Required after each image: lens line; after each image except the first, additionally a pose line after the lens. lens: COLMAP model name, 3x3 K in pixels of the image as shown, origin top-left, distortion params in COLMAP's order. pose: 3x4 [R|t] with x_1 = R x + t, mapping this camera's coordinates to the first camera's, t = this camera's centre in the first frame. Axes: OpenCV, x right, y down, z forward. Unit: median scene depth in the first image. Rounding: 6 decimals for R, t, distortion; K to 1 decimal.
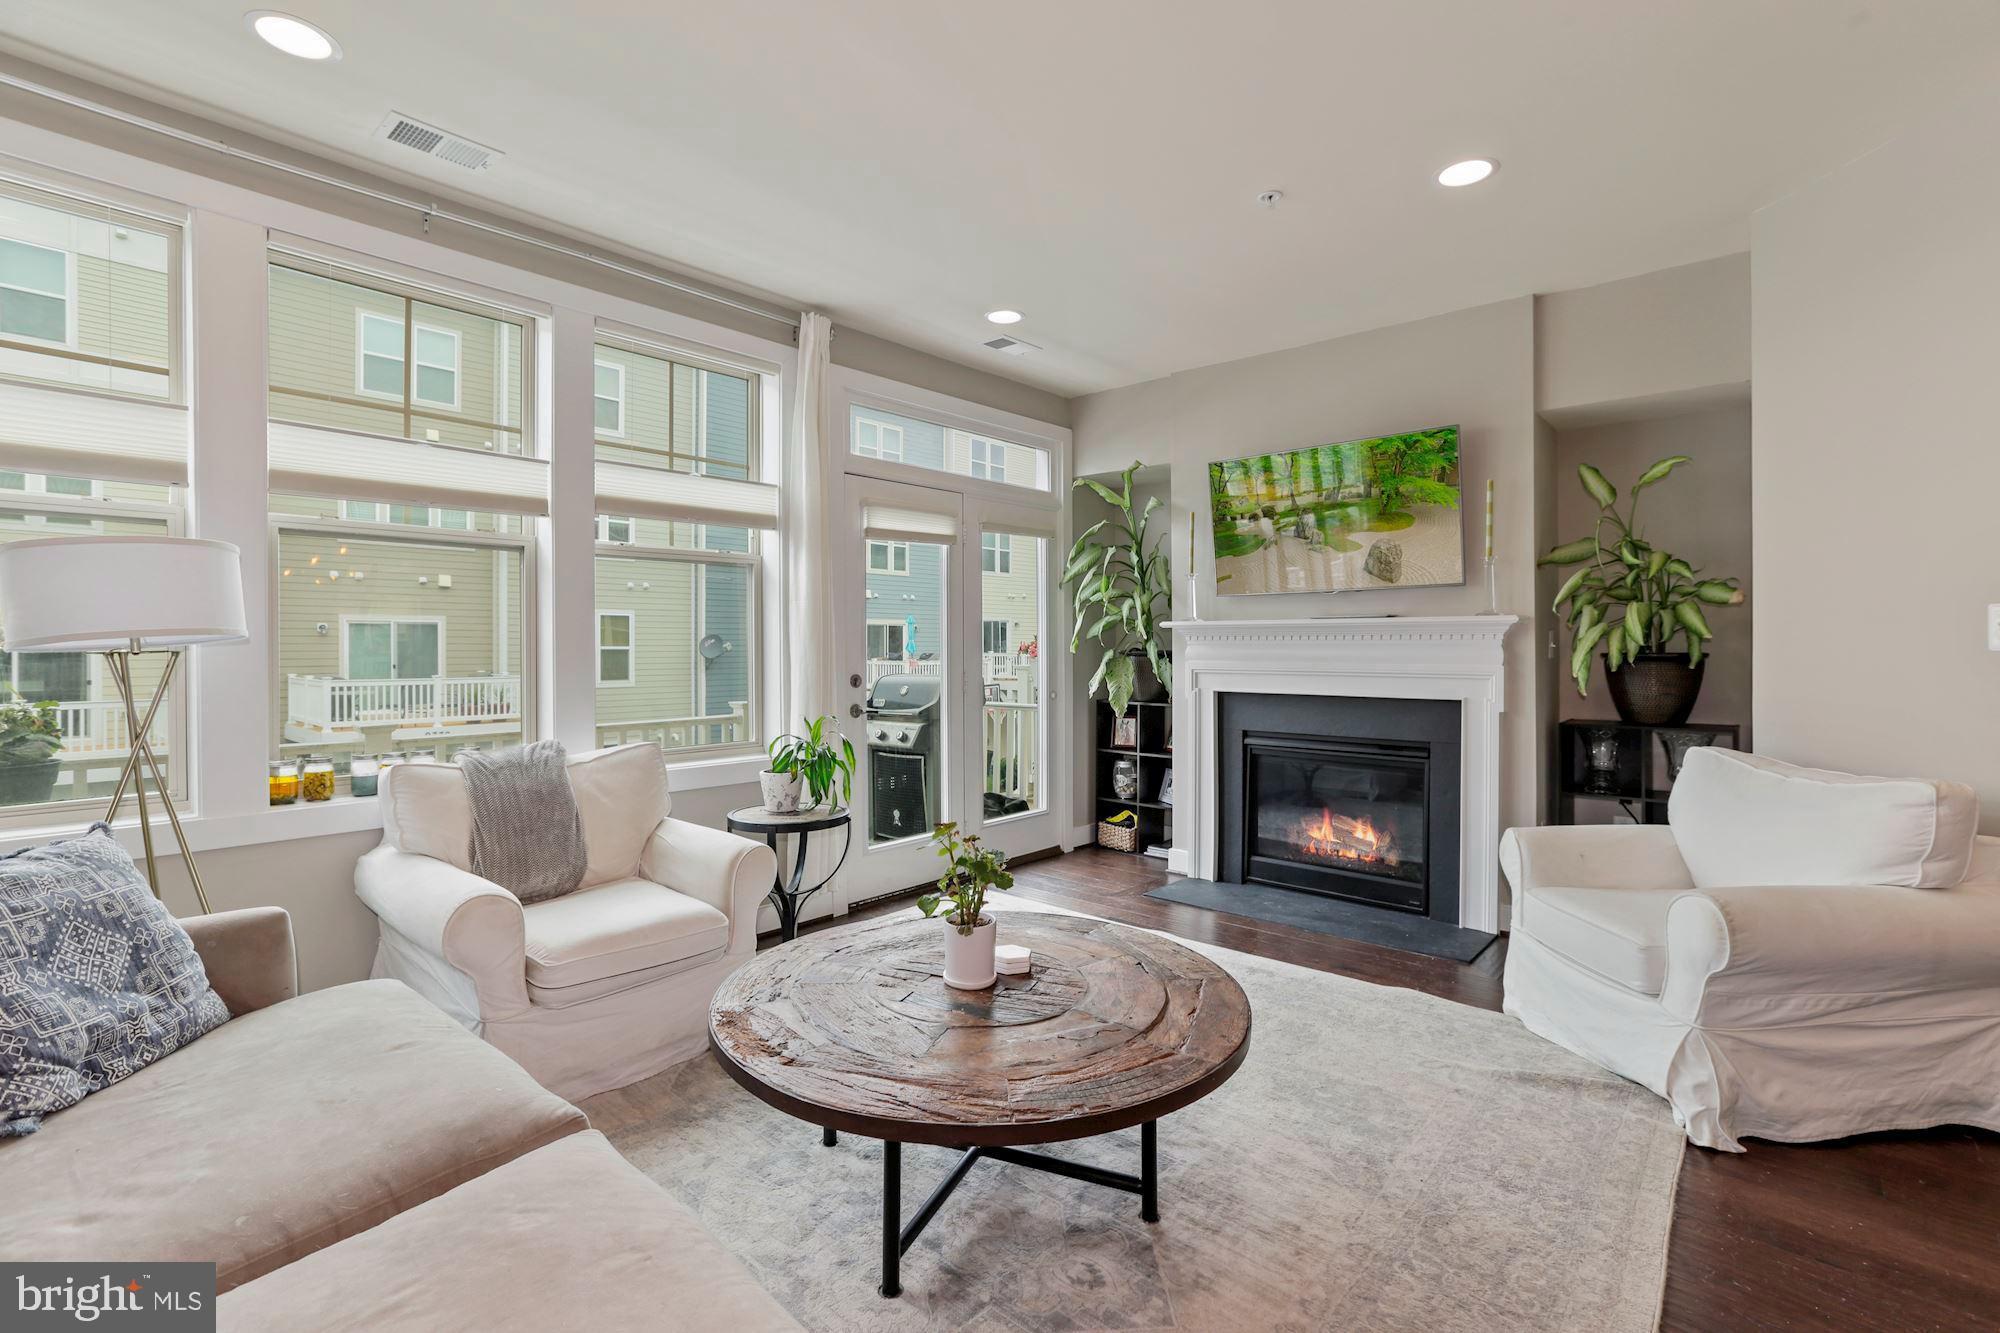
lens RADIAL K [[905.3, 0, 1006.9], [0, 905.3, 649.3], [0, 0, 1]] dist [-0.017341, 0.006784]
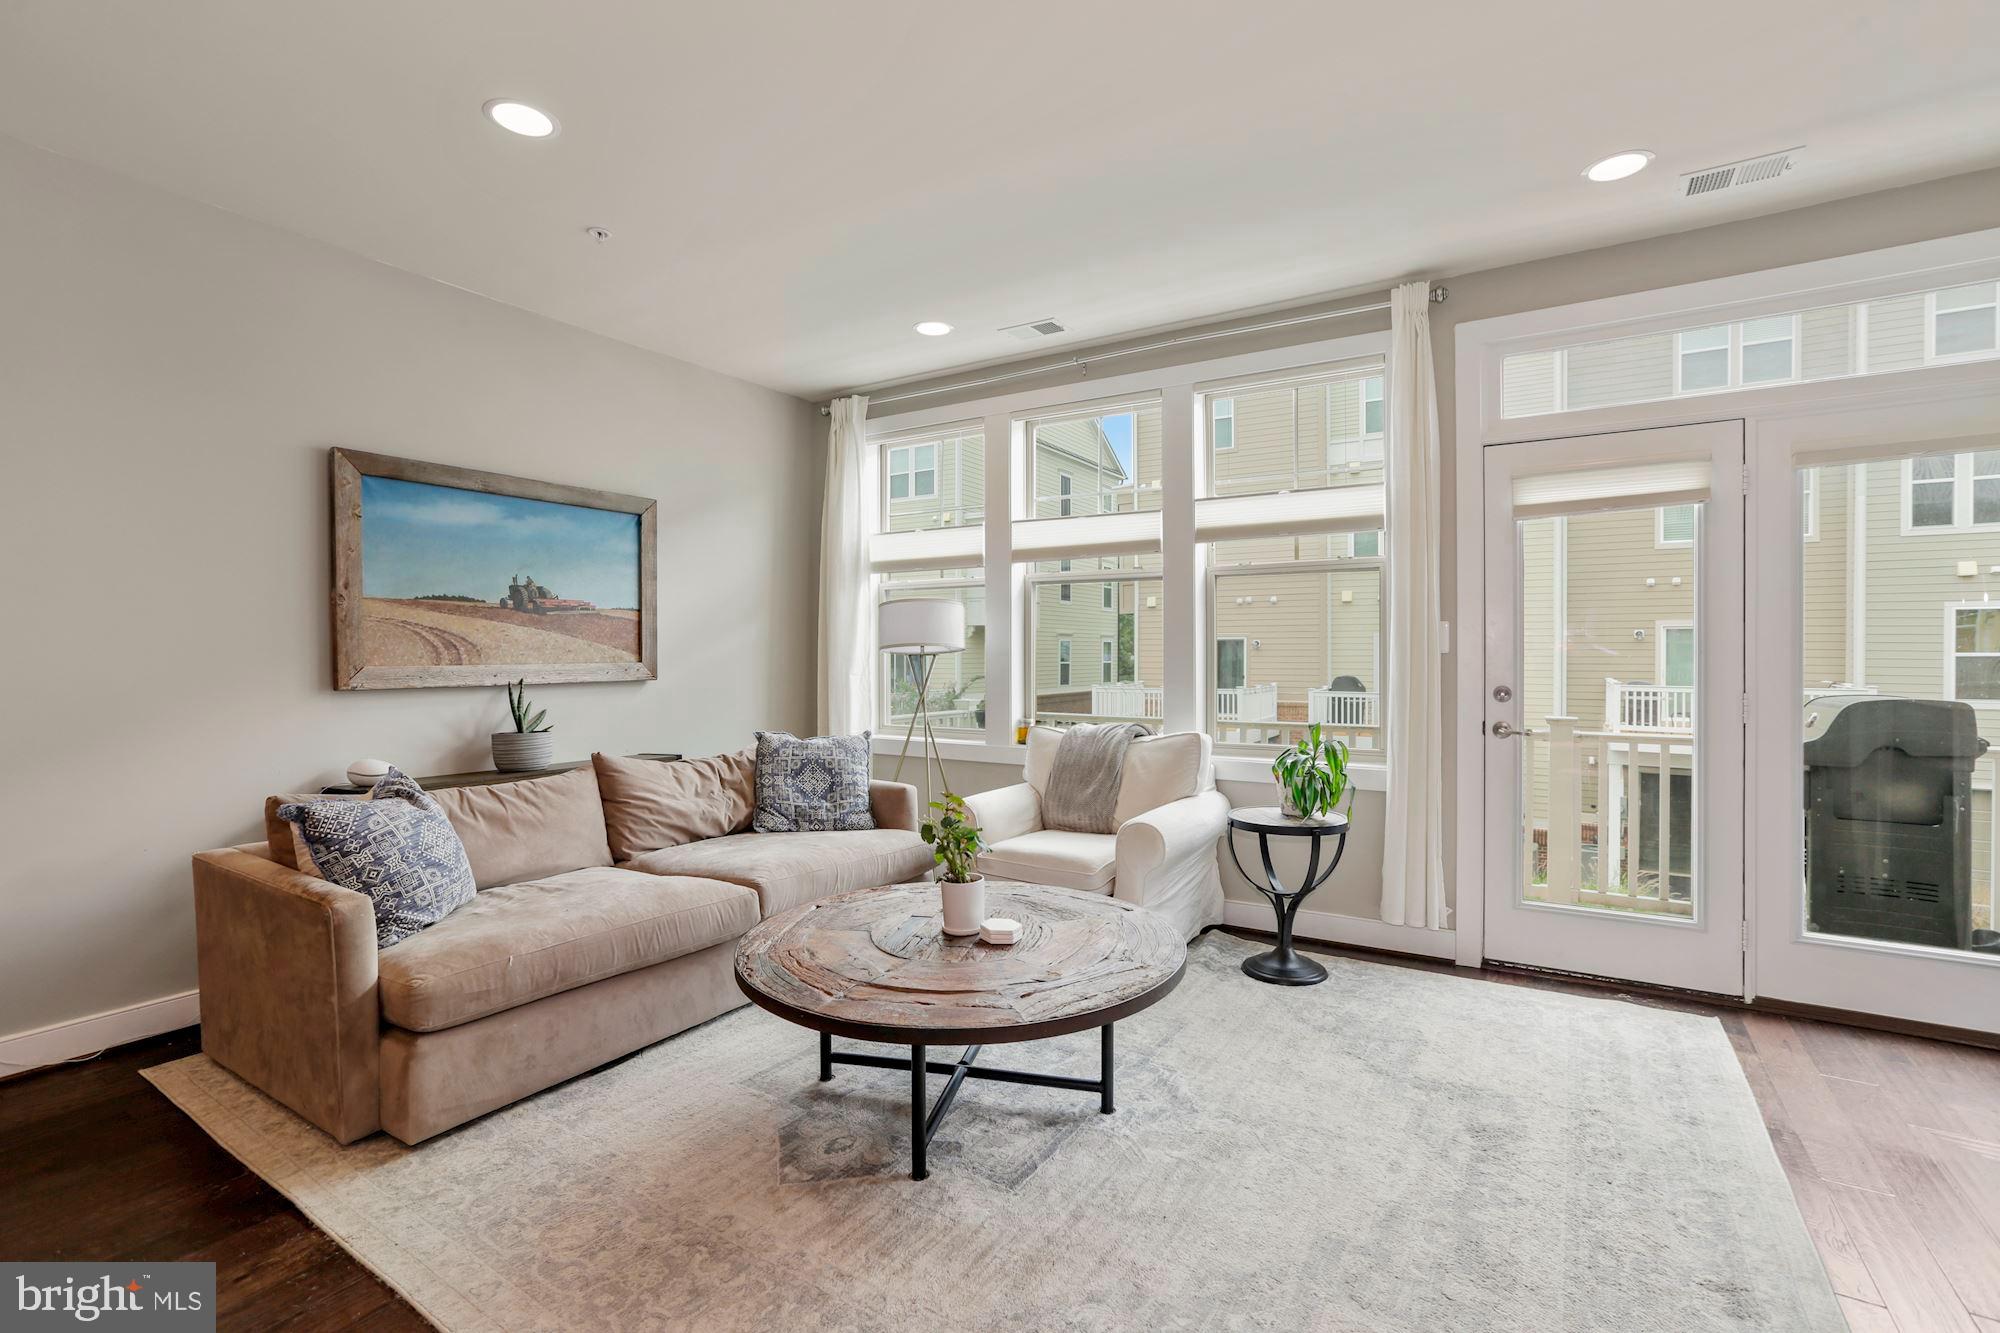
lens RADIAL K [[905.3, 0, 1003.0], [0, 905.3, 658.9], [0, 0, 1]] dist [-0.017341, 0.006784]
pose [[0.185266, 0.008369, -0.982653, 0.610215], [-0.004467, 0.999961, 0.007675, -0.001335], [0.982678, 0.002968, 0.185296, 0.441089]]
